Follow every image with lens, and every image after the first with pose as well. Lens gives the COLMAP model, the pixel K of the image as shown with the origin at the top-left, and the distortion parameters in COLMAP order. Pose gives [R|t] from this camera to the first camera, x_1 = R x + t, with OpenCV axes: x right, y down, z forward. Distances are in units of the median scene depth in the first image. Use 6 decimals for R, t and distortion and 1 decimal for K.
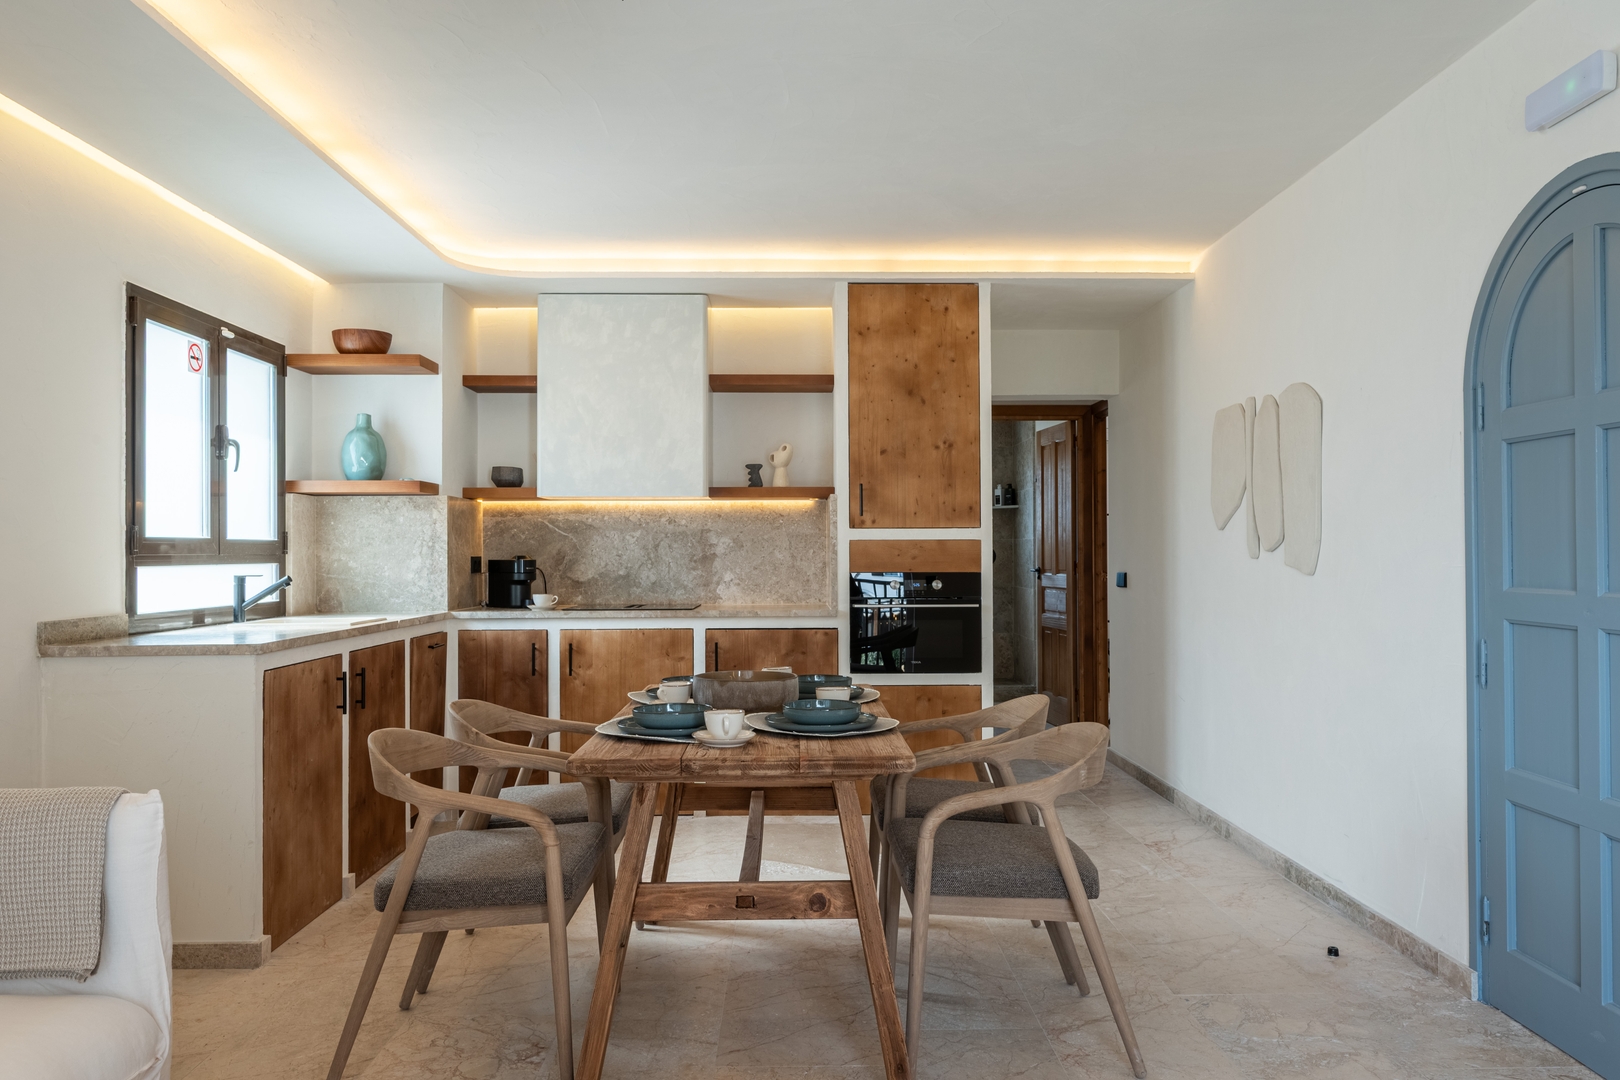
lens RADIAL K [[1160.9, 0, 813.2], [0, 1160.9, 541.2], [0, 0, 1]] dist [-0.001117, -0.001223]
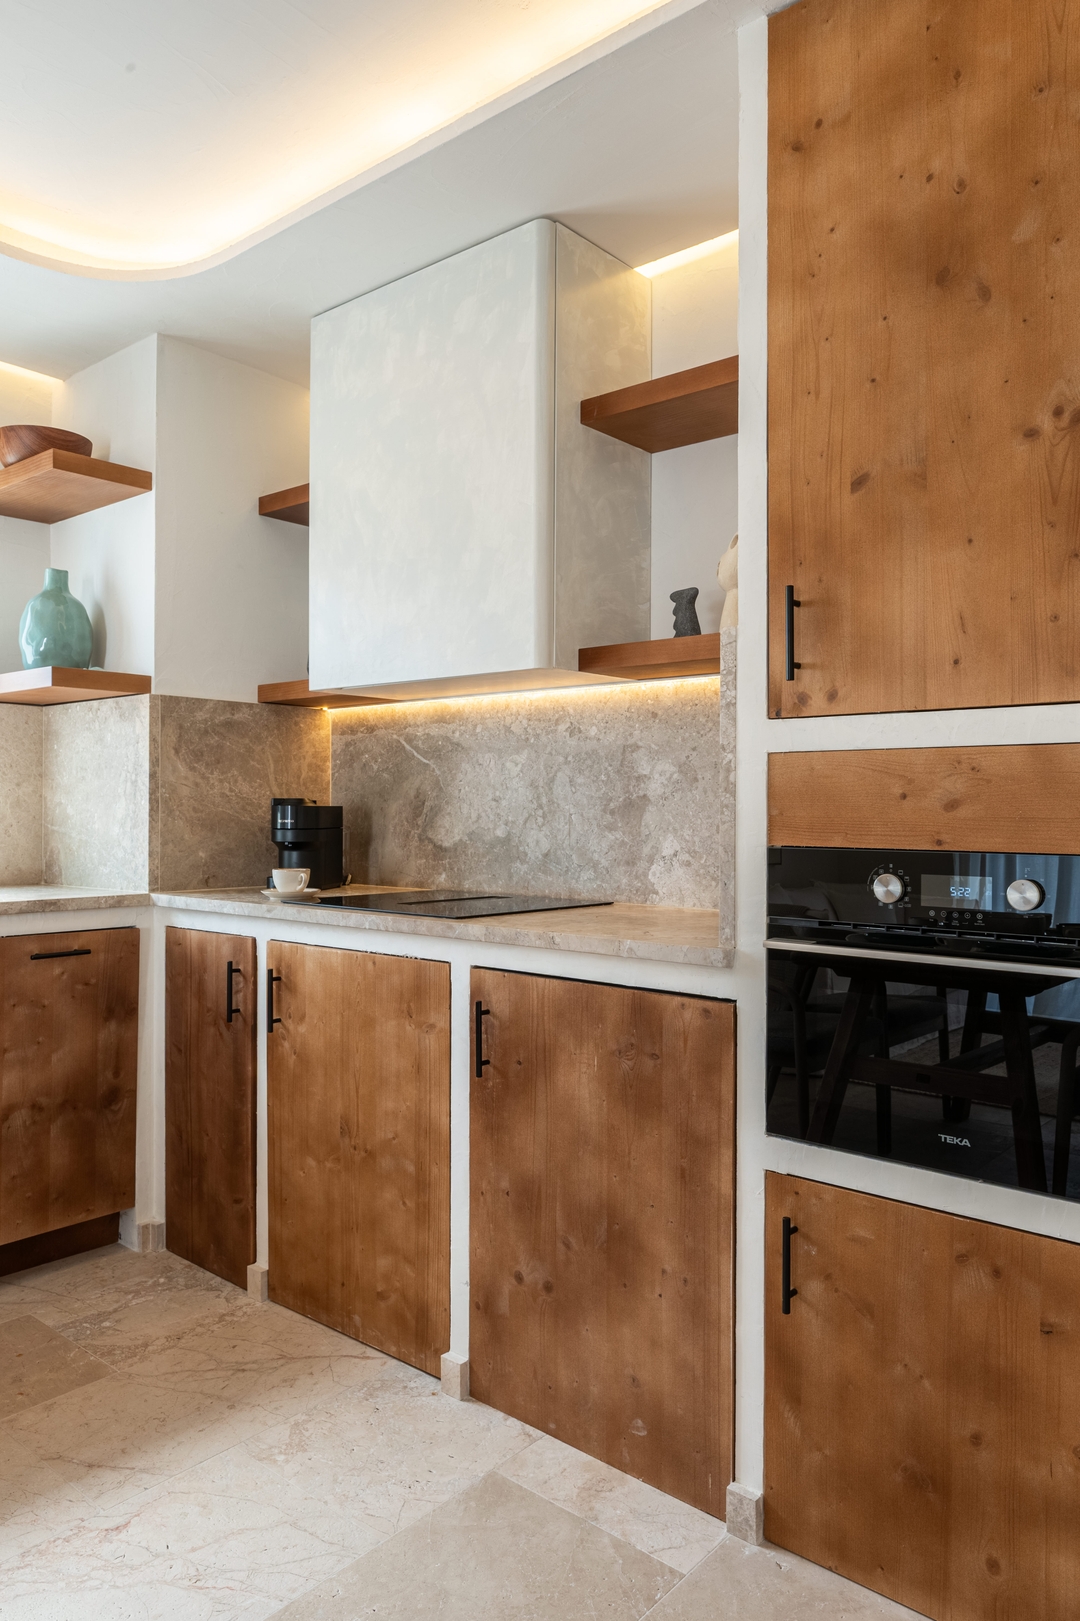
lens RADIAL K [[1115.0, 0, 548.9], [0, 1115.0, 807.1], [0, 0, 1]] dist [-0.004452, 0.002045]
pose [[0.746707, 0.006104, -0.665125, 0.205625], [-0.000442, 0.999962, 0.008681, 0.012478], [0.665153, -0.006188, 0.746681, 0.705988]]
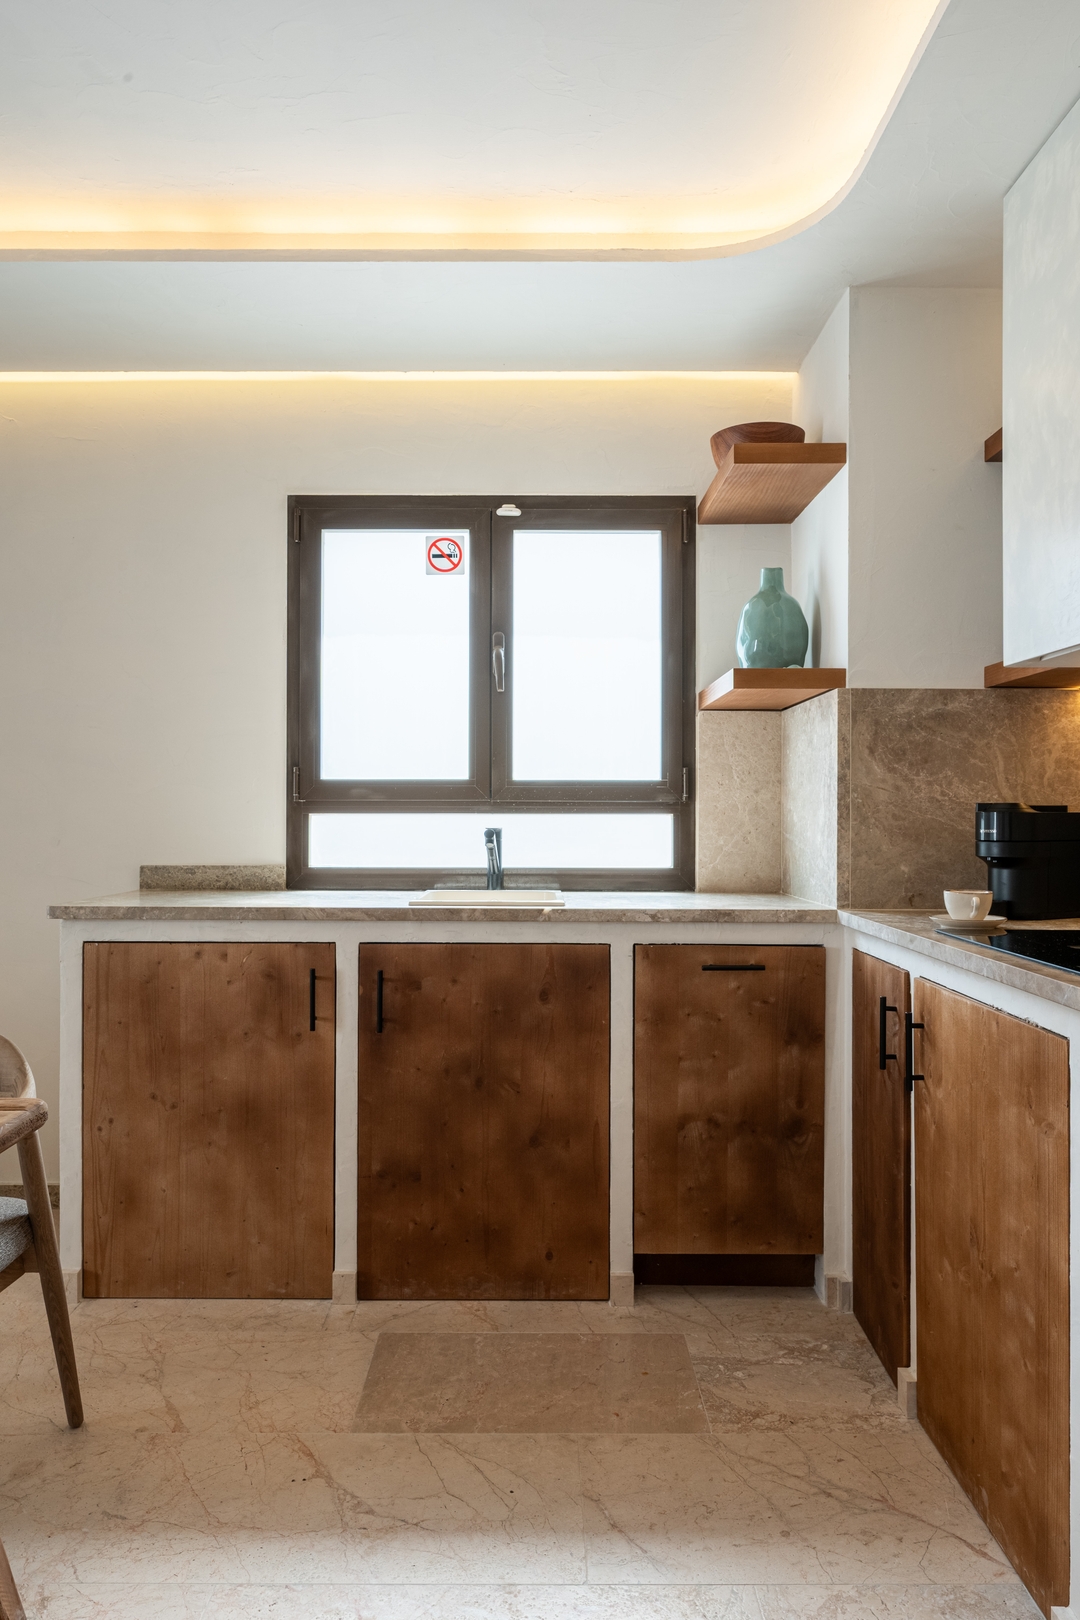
lens RADIAL K [[1114.3, 0, 542.9], [0, 1114.3, 806.1], [0, 0, 1]] dist [-0.004452, 0.002045]
pose [[-0.019513, -0.001415, -0.999809, 0.190026], [0.006642, 0.999977, -0.001545, 0.013755], [0.999788, -0.006671, -0.019503, 0.865245]]
